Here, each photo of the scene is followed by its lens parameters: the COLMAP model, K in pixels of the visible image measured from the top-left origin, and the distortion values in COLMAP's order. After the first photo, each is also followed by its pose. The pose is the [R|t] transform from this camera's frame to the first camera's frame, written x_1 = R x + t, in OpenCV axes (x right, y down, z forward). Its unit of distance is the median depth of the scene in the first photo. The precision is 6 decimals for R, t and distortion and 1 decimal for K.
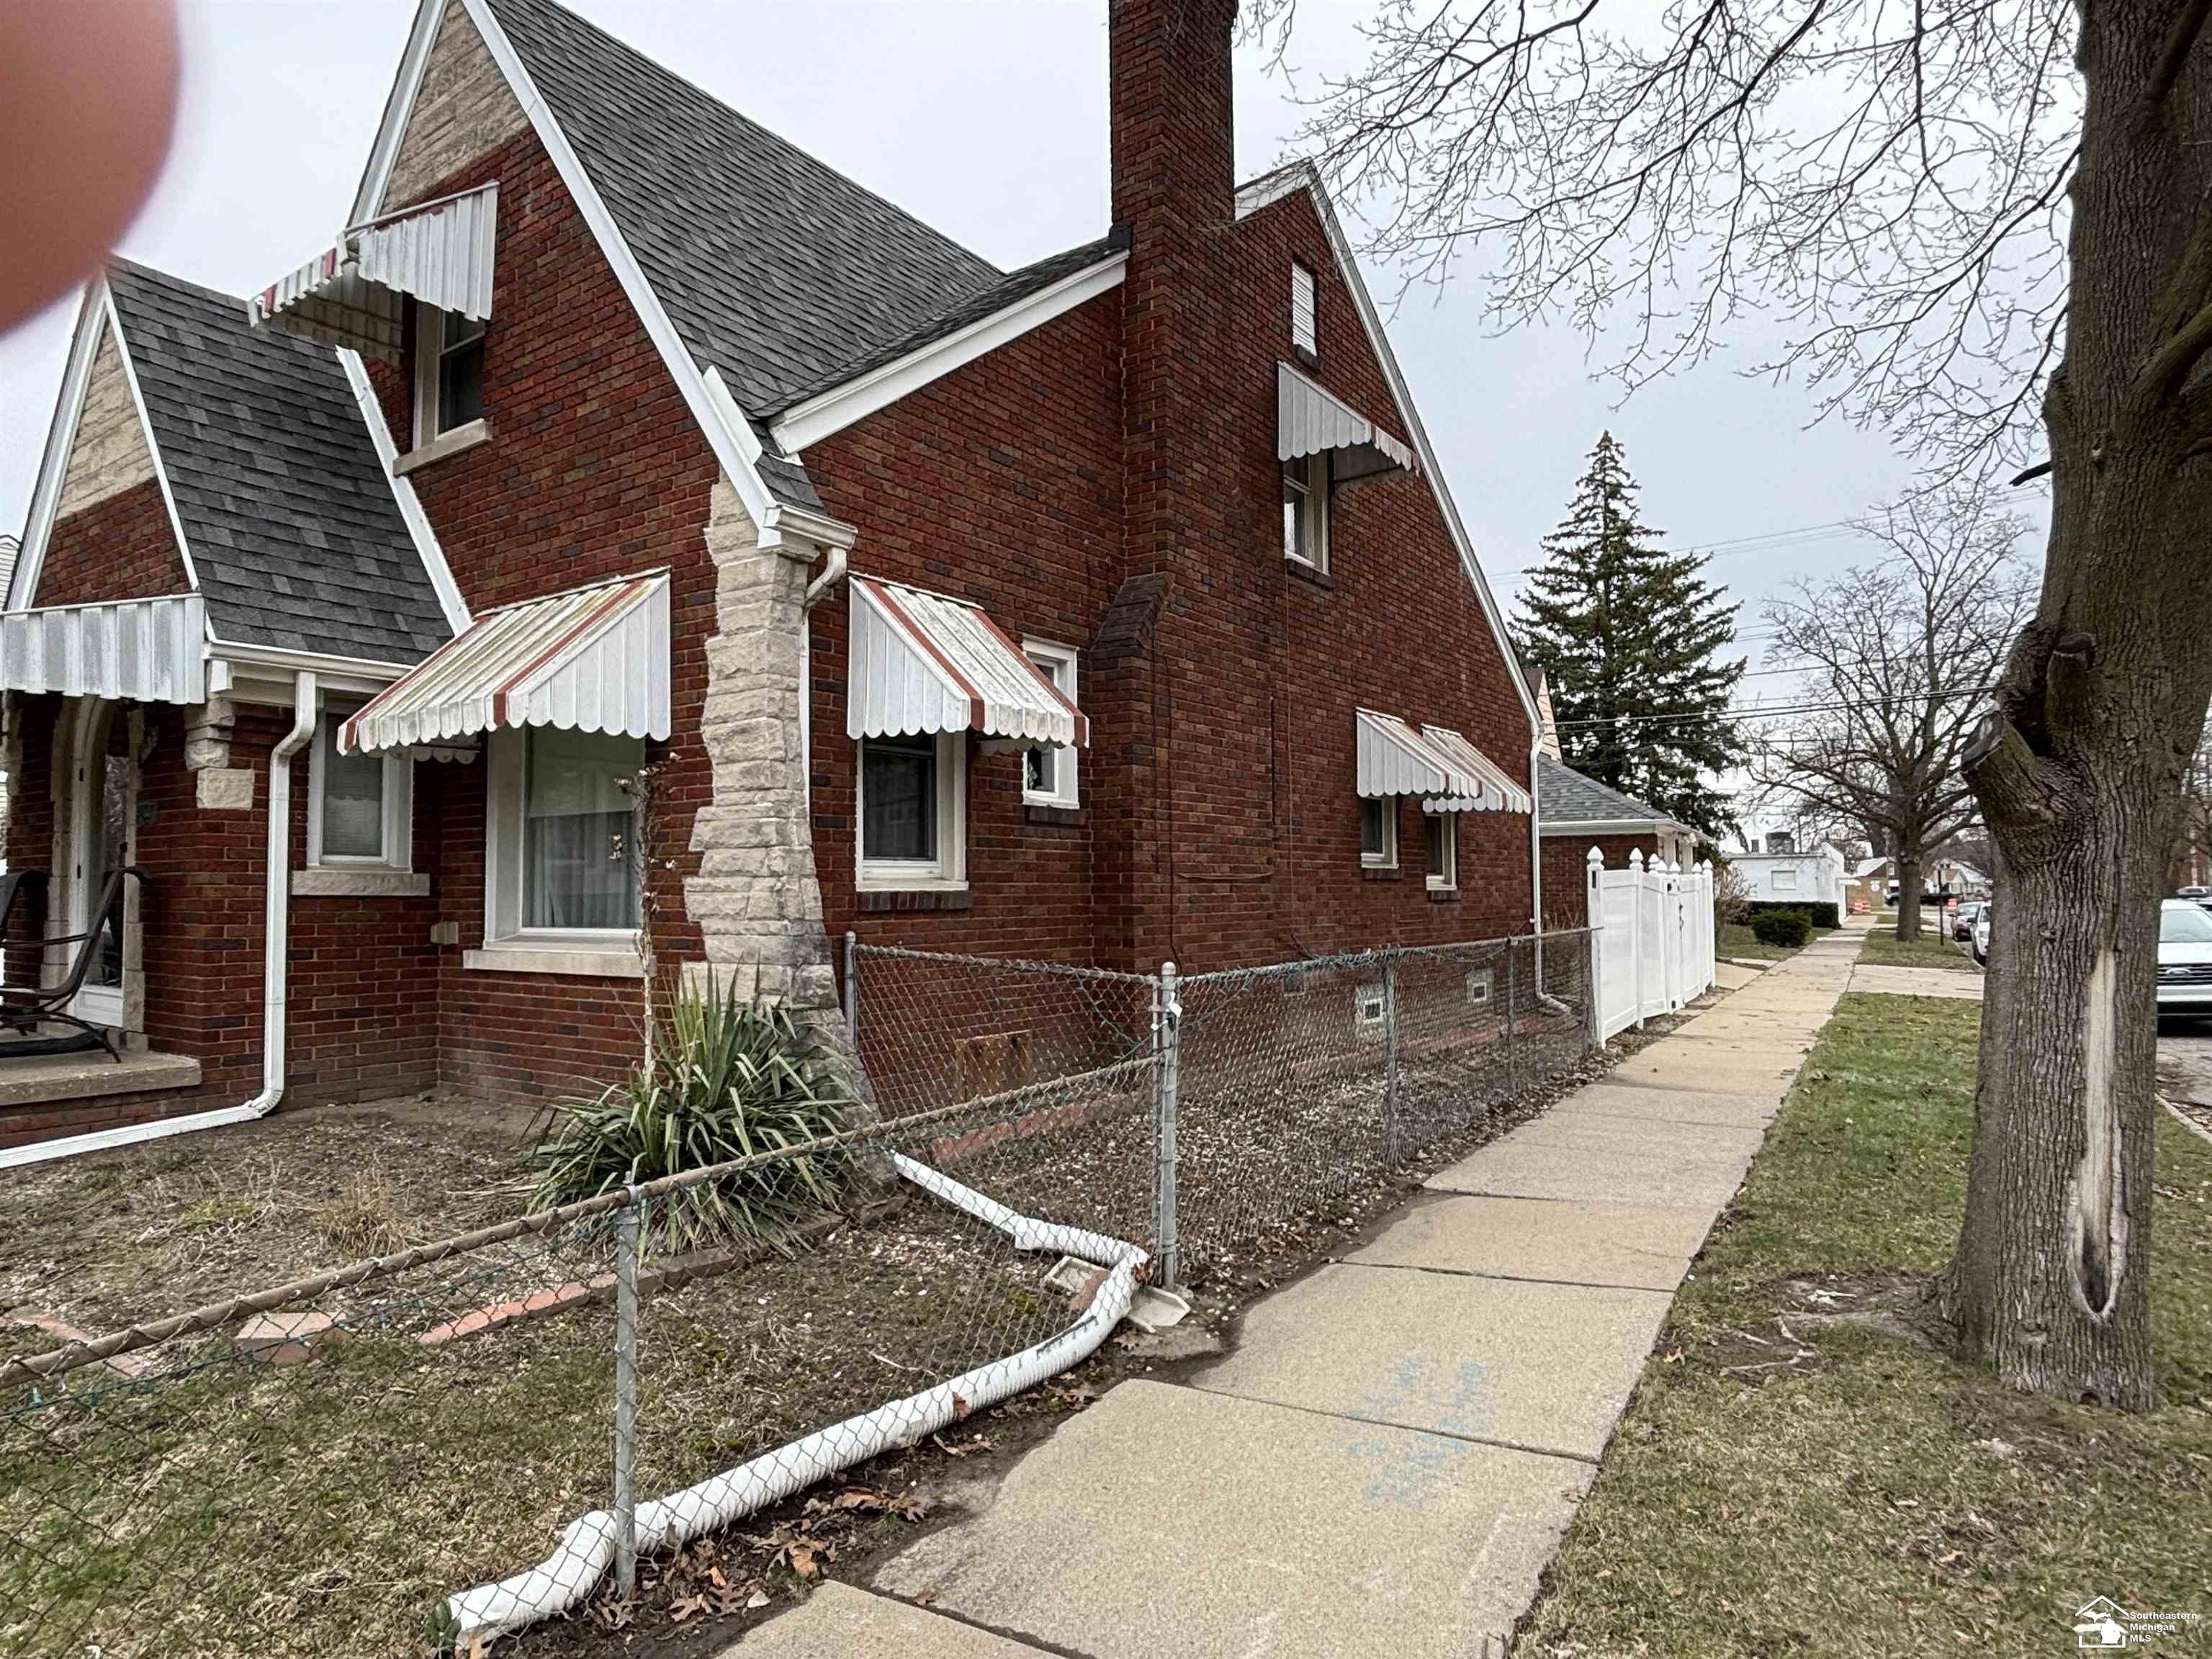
lens RADIAL K [[1283.9, 0, 1106.0], [0, 1283.9, 829.5], [0, 0, 1]] dist [0.002336, 0.000253]
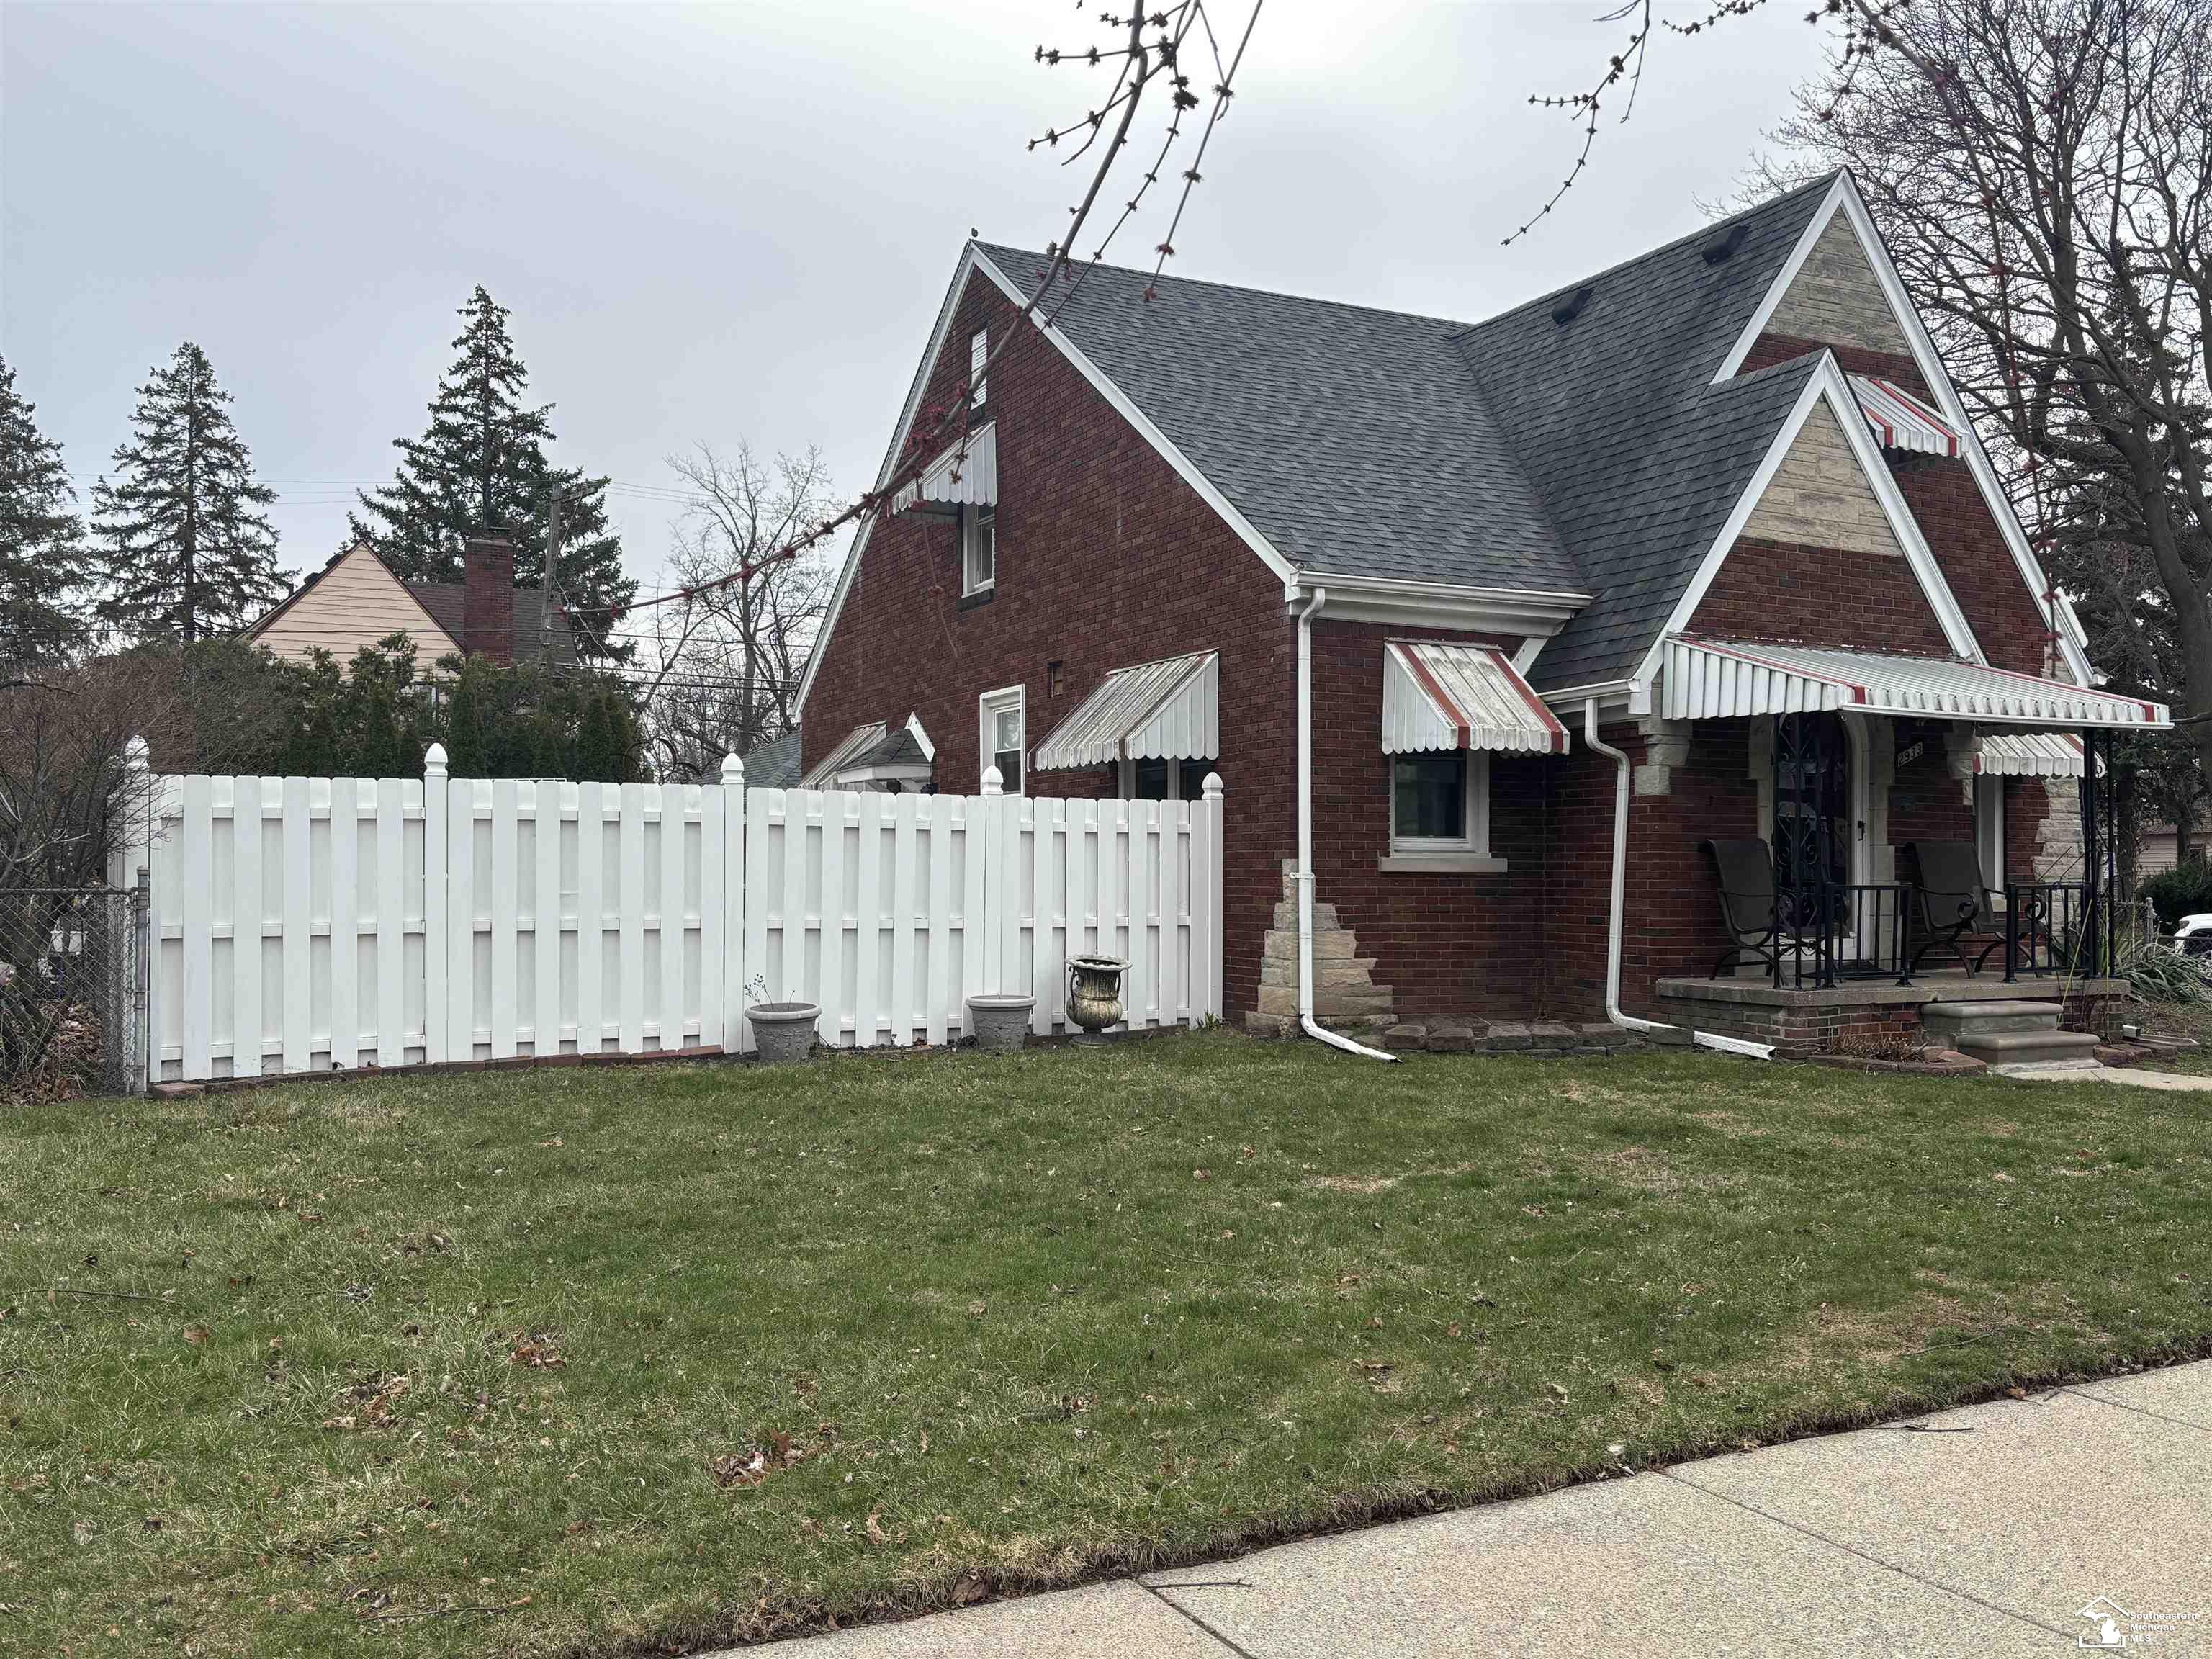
lens RADIAL K [[1860.0, 0, 1105.8], [0, 1860.0, 867.3], [0, 0, 1]] dist [-0.010621, -0.007706]
pose [[0.469504, 0.013429, 0.882828, -3.351428], [-0.048738, 0.998754, 0.010727, 0.090906], [-0.881584, -0.048064, 0.469574, 0.933123]]
